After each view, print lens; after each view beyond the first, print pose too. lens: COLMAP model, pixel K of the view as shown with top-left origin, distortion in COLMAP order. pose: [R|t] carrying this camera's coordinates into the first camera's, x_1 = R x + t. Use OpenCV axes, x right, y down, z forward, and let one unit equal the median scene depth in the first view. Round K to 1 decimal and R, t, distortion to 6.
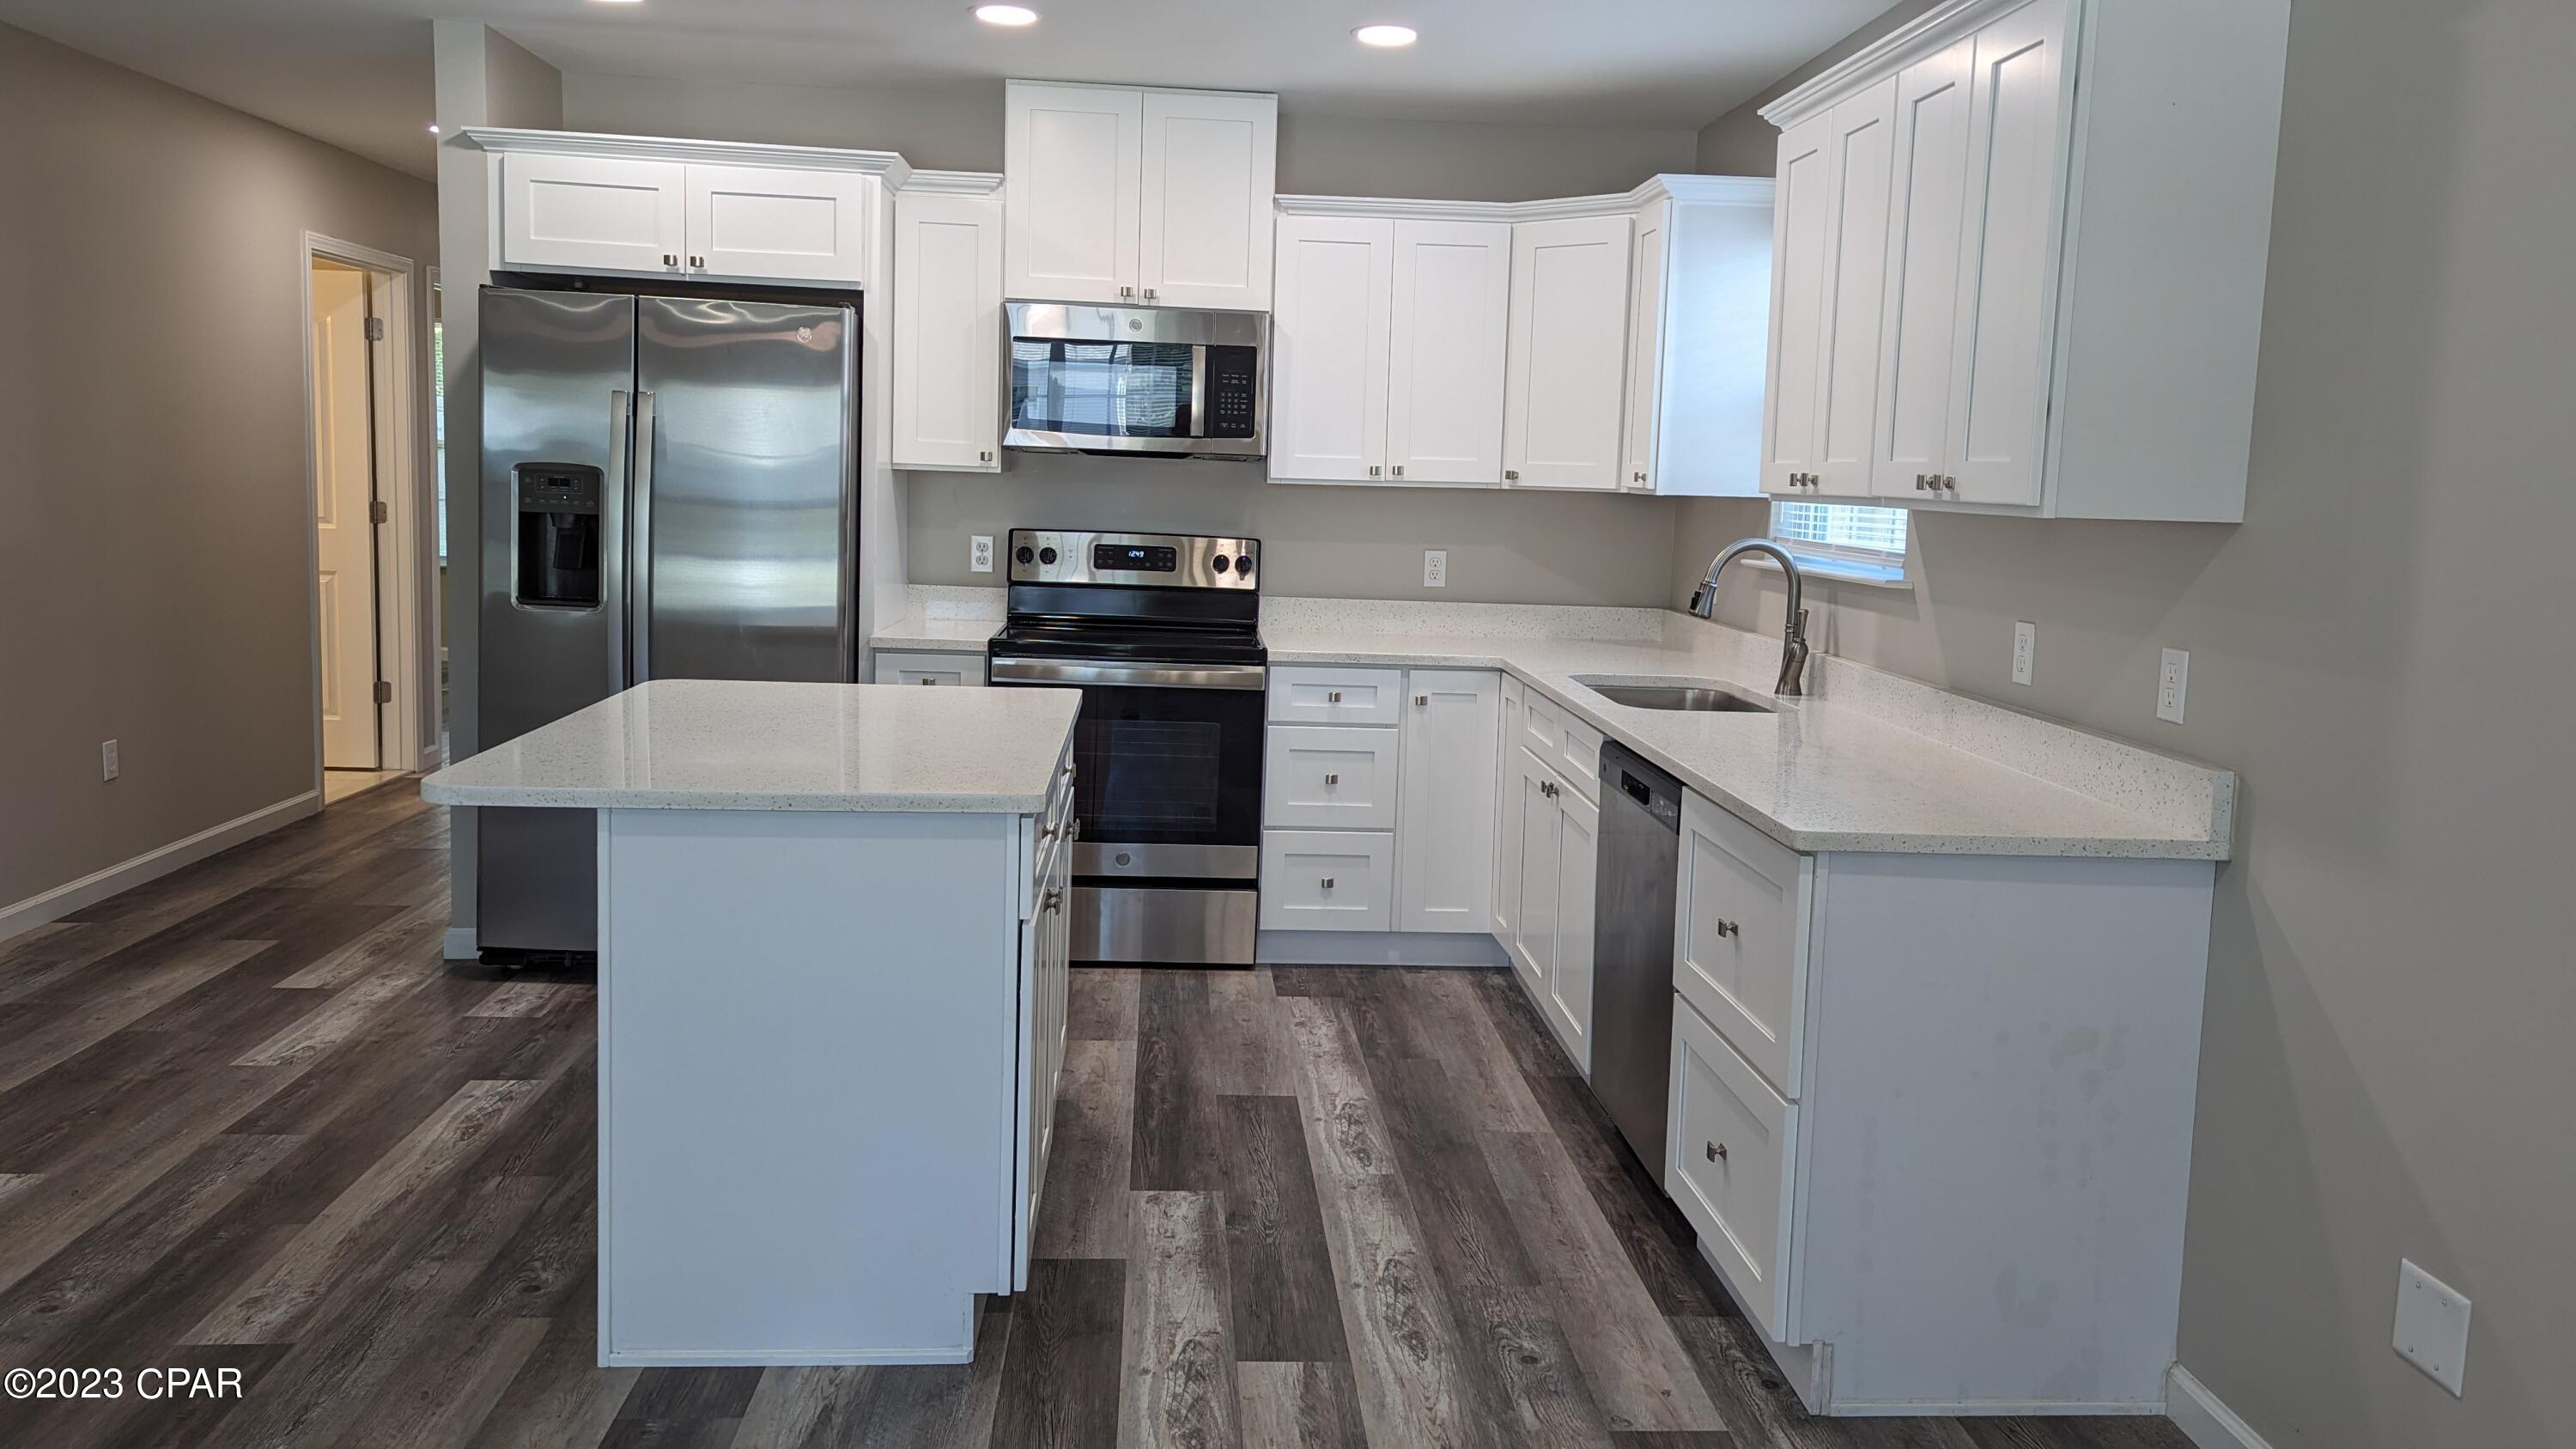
lens RADIAL K [[1833.6, 0, 1292.0], [0, 1833.6, 680.2], [0, 0, 1]] dist [0.063990, -0.073239]
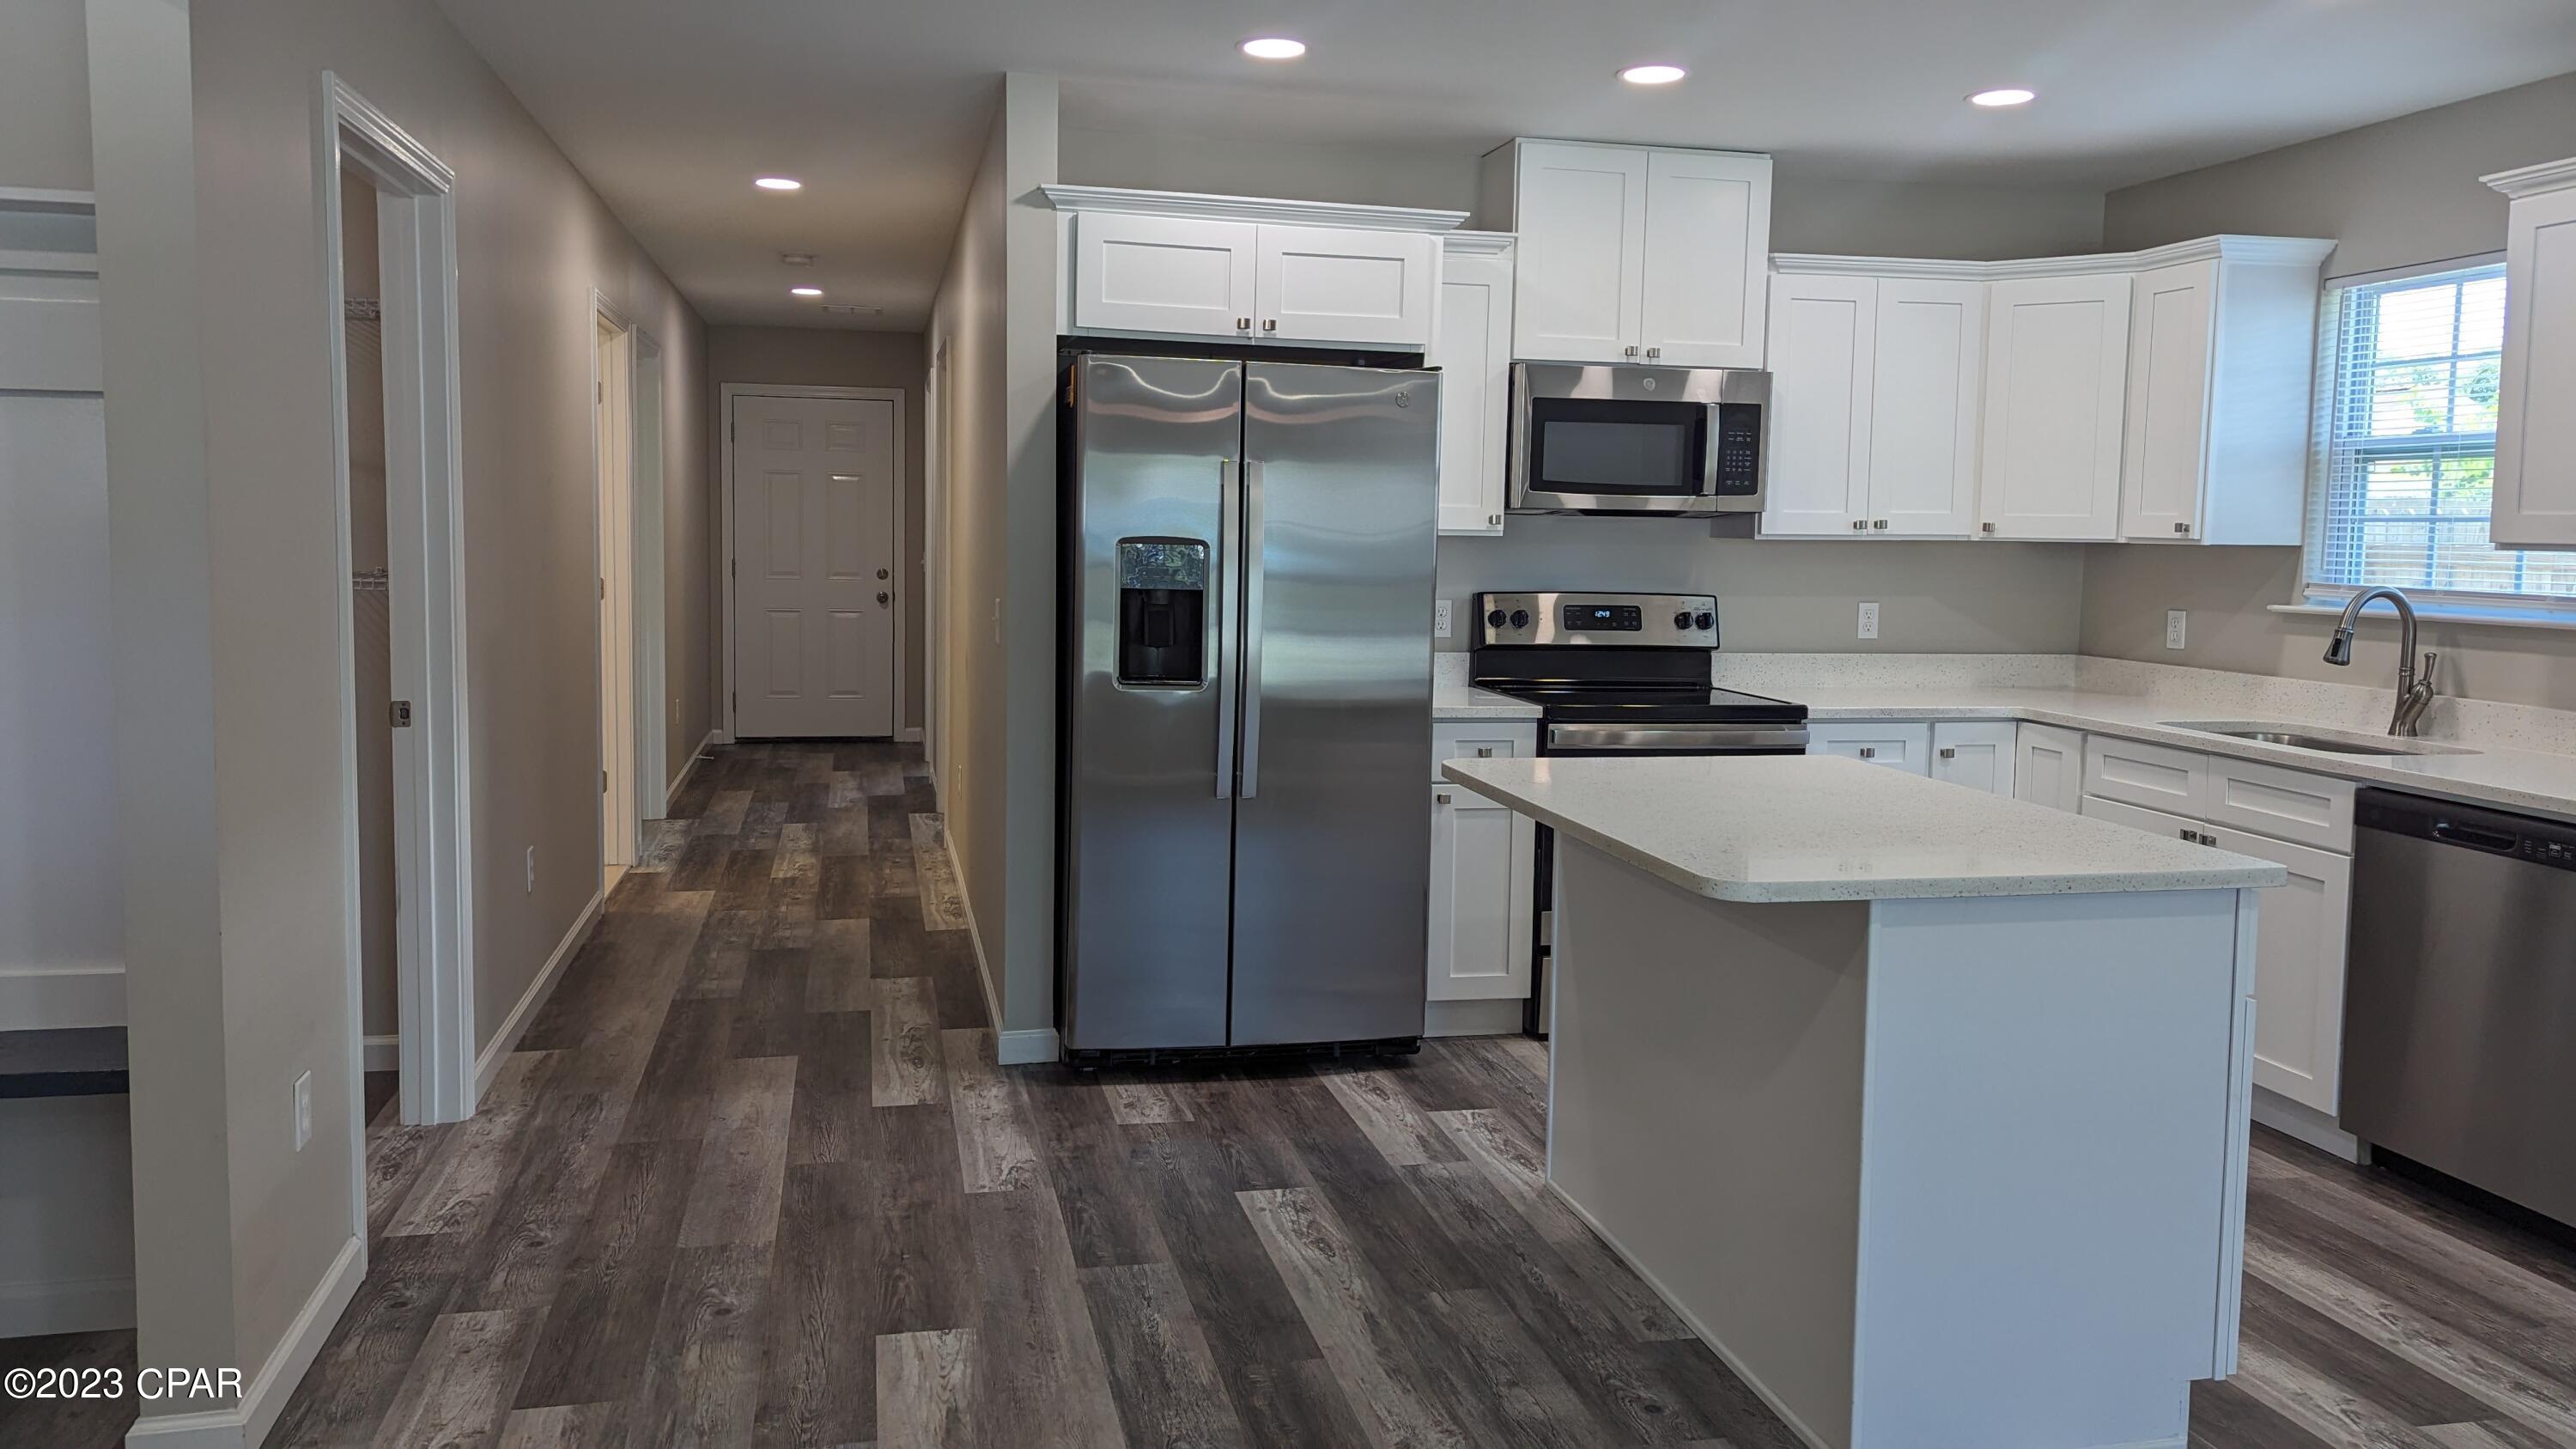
lens RADIAL K [[1846.5, 0, 1287.0], [0, 1846.5, 680.0], [0, 0, 1]] dist [0.068409, -0.079051]
pose [[0.988531, -0.029302, 0.148147, -0.462355], [0.033024, 0.999196, -0.022726, -0.018555], [-0.147362, 0.027358, 0.988704, 0.047495]]
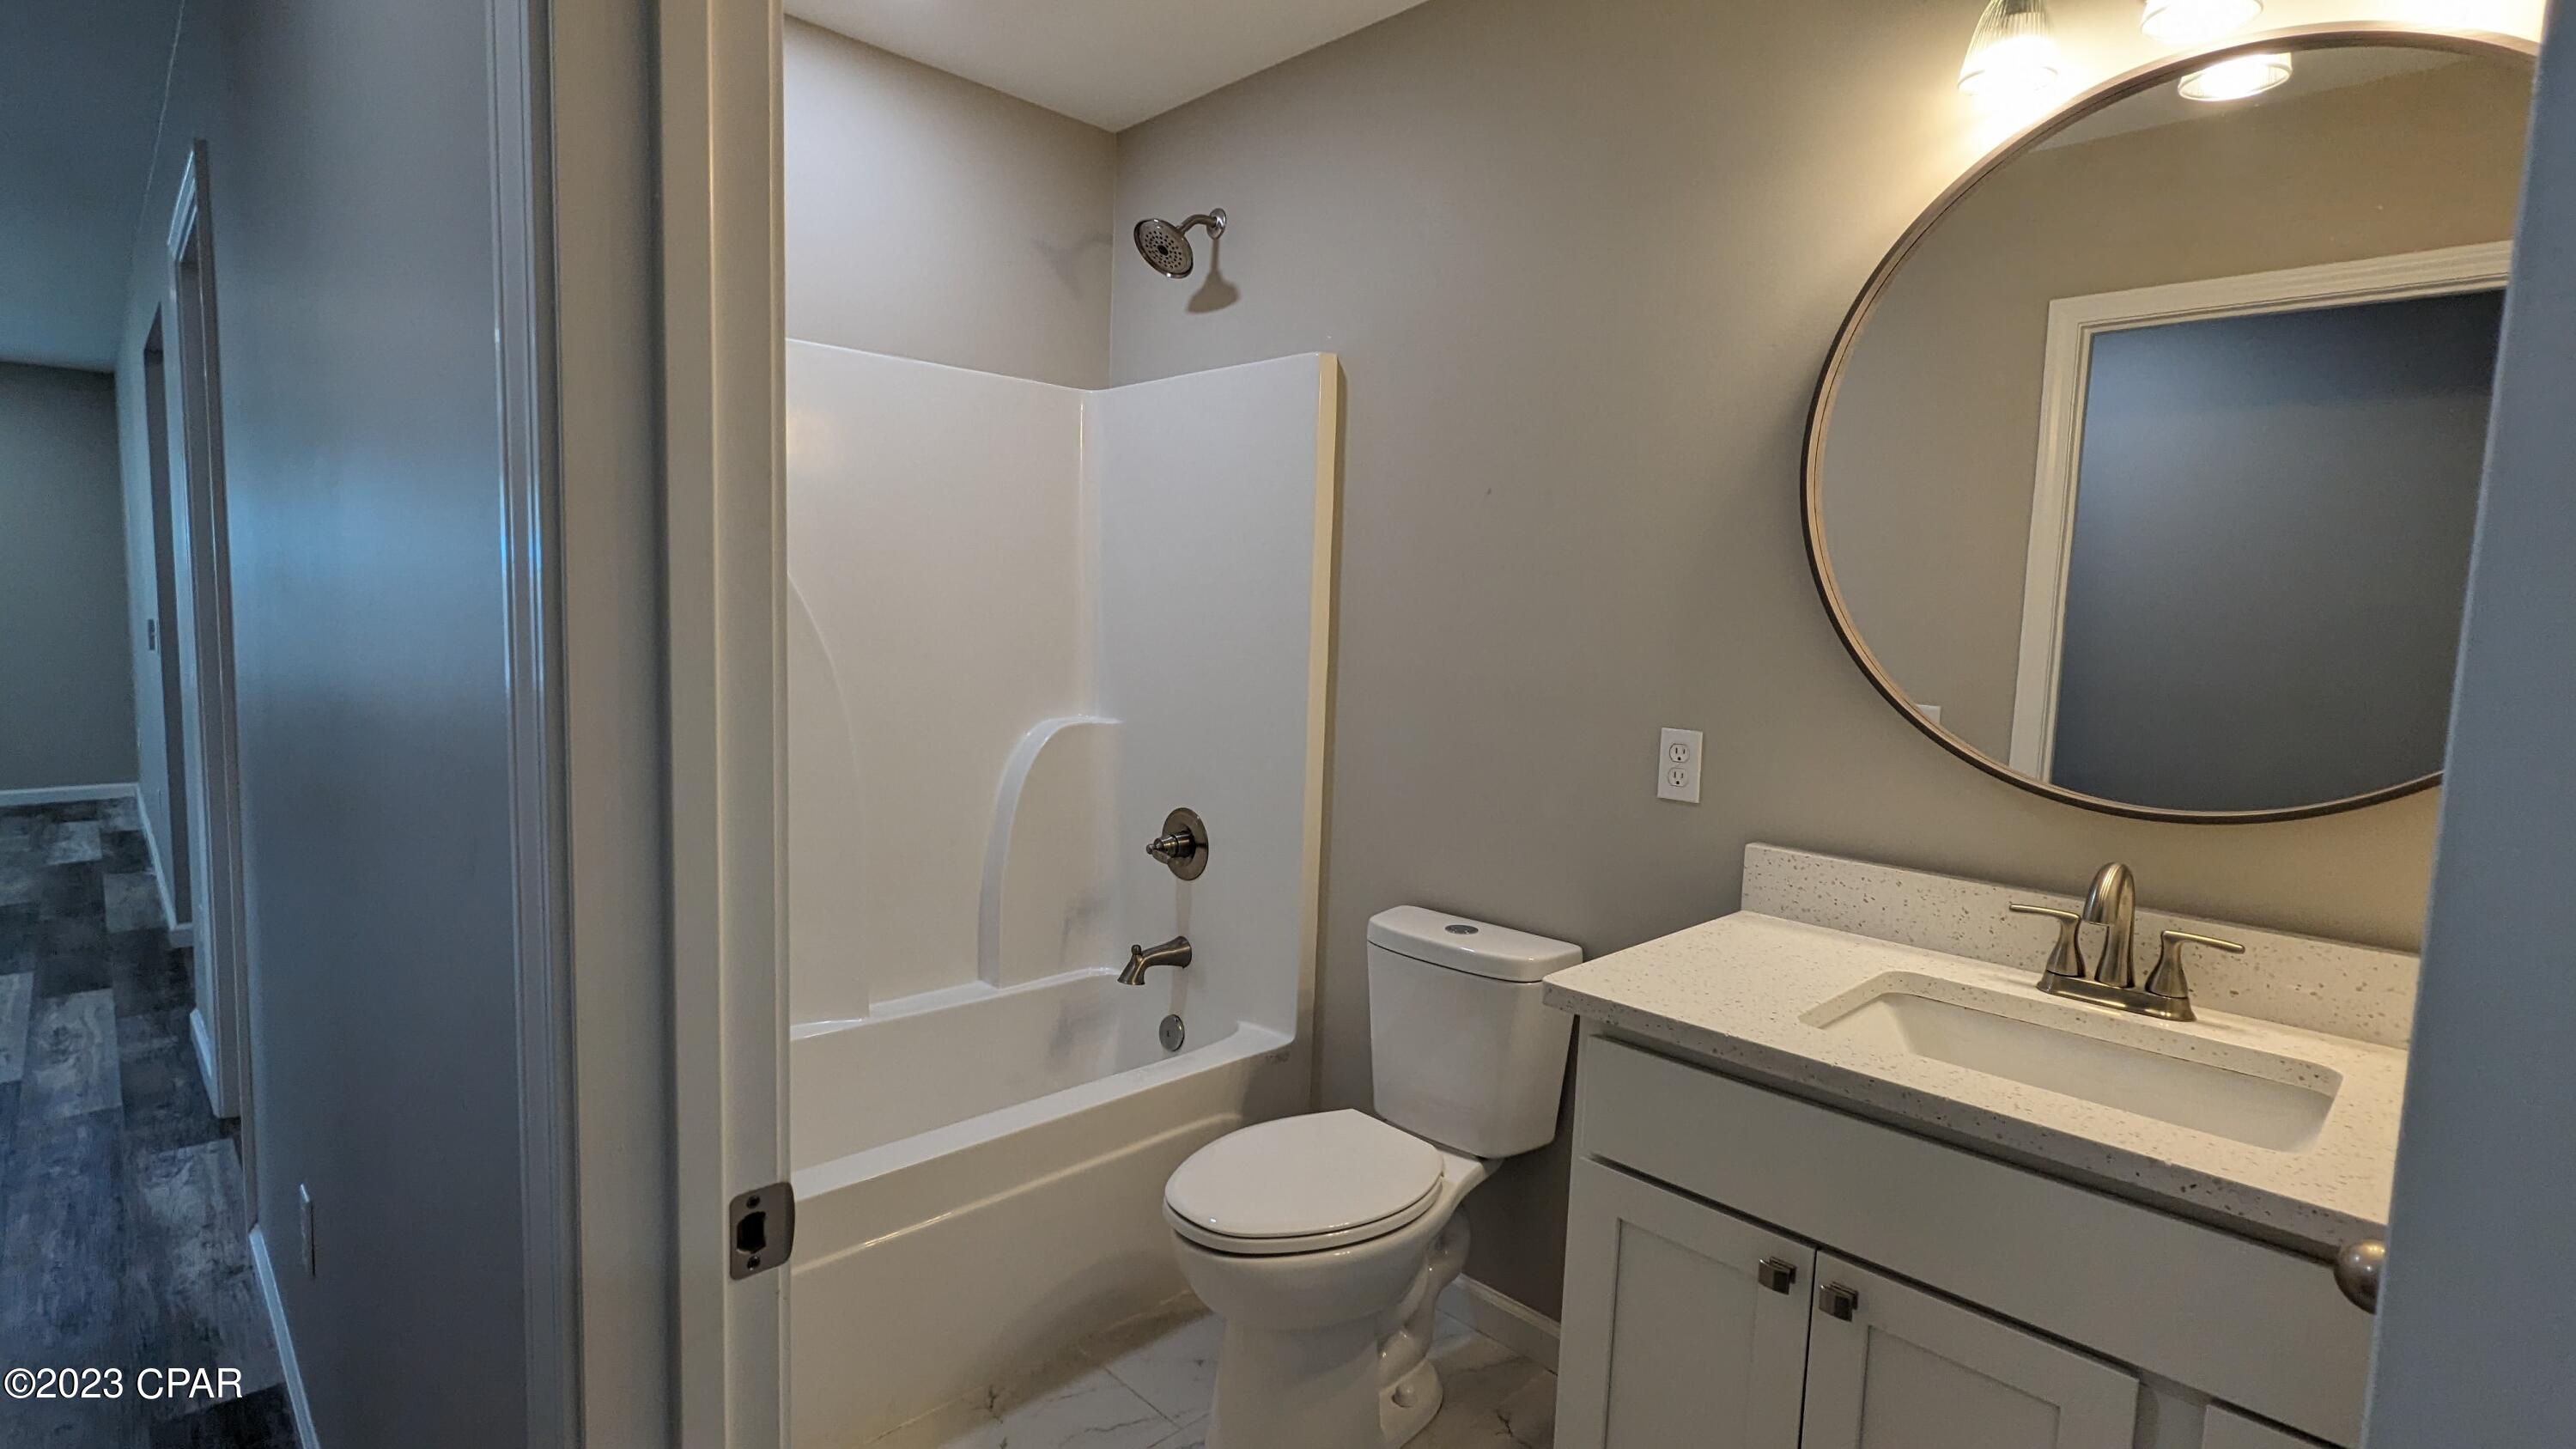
lens RADIAL K [[1220.5, 0, 1283.7], [0, 1220.5, 729.5], [0, 0, 1]] dist [0.001723, 0.000507]
pose [[-0.761869, 0.005307, -0.647709, -0.716182], [-0.130749, 0.978122, 0.161807, -0.189128], [0.634397, 0.207963, -0.744507, 1.560835]]
